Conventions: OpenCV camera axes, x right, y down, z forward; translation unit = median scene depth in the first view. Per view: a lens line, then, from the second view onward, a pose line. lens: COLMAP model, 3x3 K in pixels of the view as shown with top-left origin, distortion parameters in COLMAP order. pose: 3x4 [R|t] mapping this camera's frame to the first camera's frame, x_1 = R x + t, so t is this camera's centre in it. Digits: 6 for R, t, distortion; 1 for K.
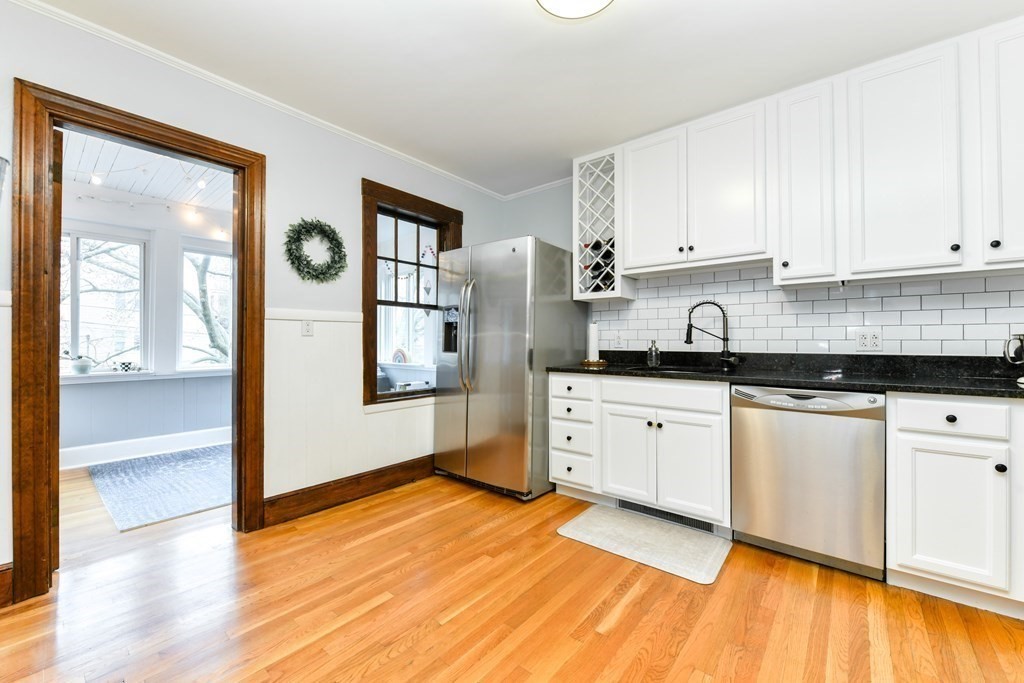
lens RADIAL K [[408.8, 0, 519.4], [0, 408.8, 338.2], [0, 0, 1]] dist [-0.001410, -0.004768]
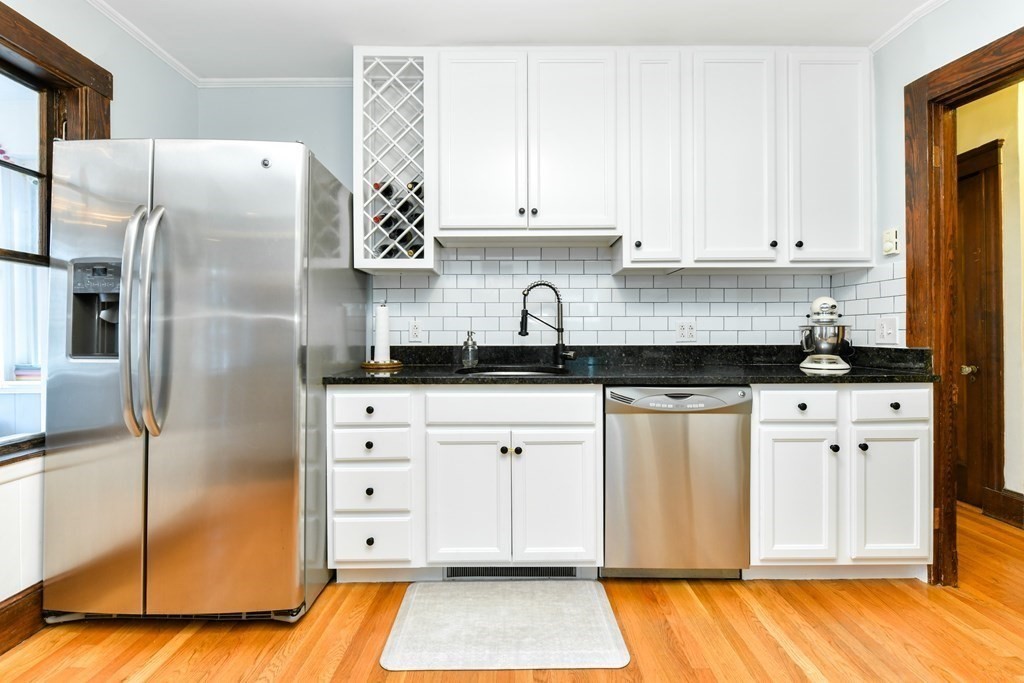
lens RADIAL K [[454.7, 0, 514.0], [0, 454.7, 332.6], [0, 0, 1]] dist [-0.004260, -0.001064]
pose [[0.775351, -0.003214, 0.631523, -0.144954], [-0.001914, 0.999970, 0.007439, 0.001245], [-0.631528, -0.006976, 0.775322, 0.348929]]
